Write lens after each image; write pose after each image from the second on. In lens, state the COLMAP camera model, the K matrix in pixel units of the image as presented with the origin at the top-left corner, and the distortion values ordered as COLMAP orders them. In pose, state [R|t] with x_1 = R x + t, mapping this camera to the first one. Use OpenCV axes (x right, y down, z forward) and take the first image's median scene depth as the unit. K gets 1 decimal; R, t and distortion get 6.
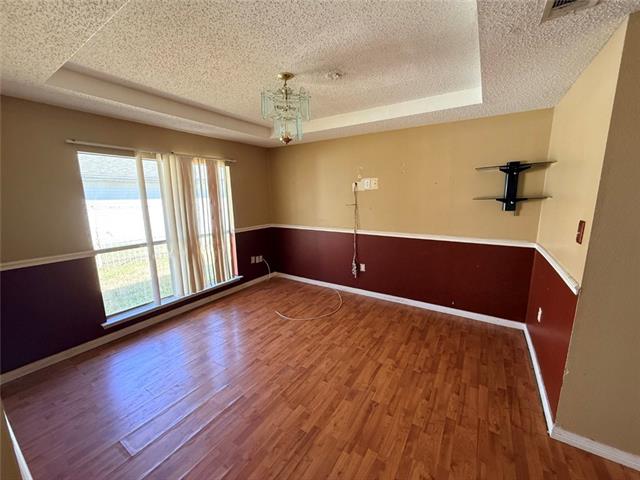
lens RADIAL K [[255.6, 0, 319.4], [0, 255.6, 240.9], [0, 0, 1]] dist [-0.001920, -0.000474]
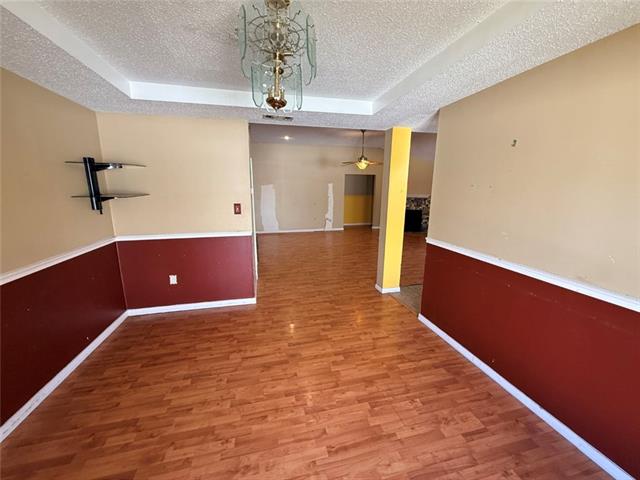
lens RADIAL K [[255.6, 0, 318.3], [0, 255.6, 242.7], [0, 0, 1]] dist [-0.001920, -0.000474]
pose [[-0.723462, -0.133767, 0.677281, -0.548693], [0.131271, 0.936495, 0.325185, -0.219244], [-0.677769, 0.324166, -0.659959, 1.196653]]
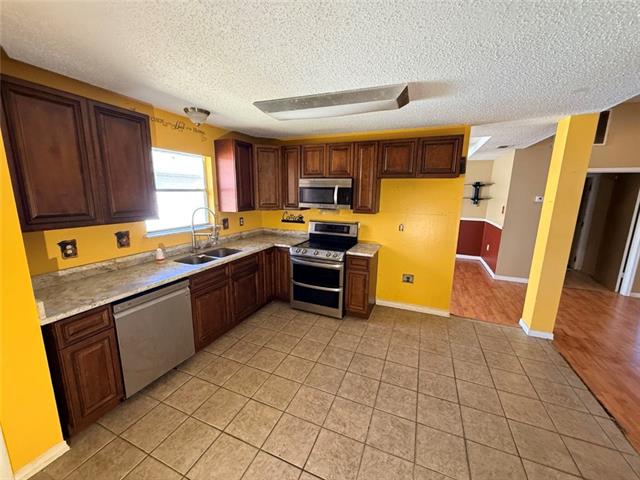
lens RADIAL K [[255.6, 0, 319.1], [0, 255.6, 238.0], [0, 0, 1]] dist [-0.001920, -0.000474]
pose [[0.985012, -0.001793, 0.172477, -1.024648], [-0.000146, 0.999937, 0.011230, 0.160830], [-0.172486, -0.011086, 0.984950, -1.002265]]
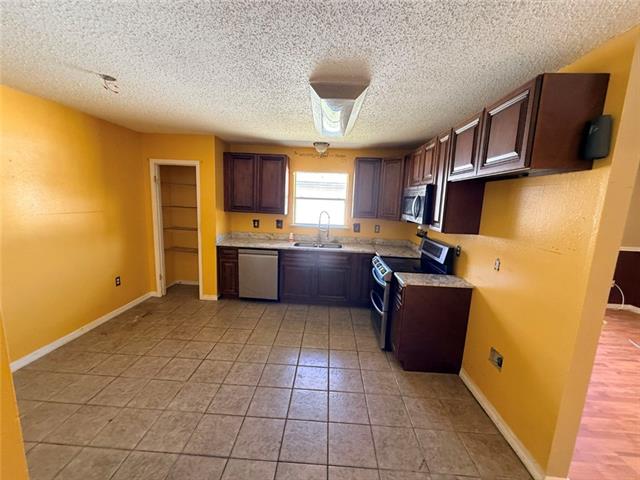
lens RADIAL K [[255.6, 0, 316.5], [0, 255.6, 239.2], [0, 0, 1]] dist [-0.001920, -0.000474]
pose [[0.492130, 0.166967, -0.854360, -0.009969], [-0.195394, 0.977578, 0.078497, 0.094580], [0.848310, 0.128306, 0.513720, -0.622690]]
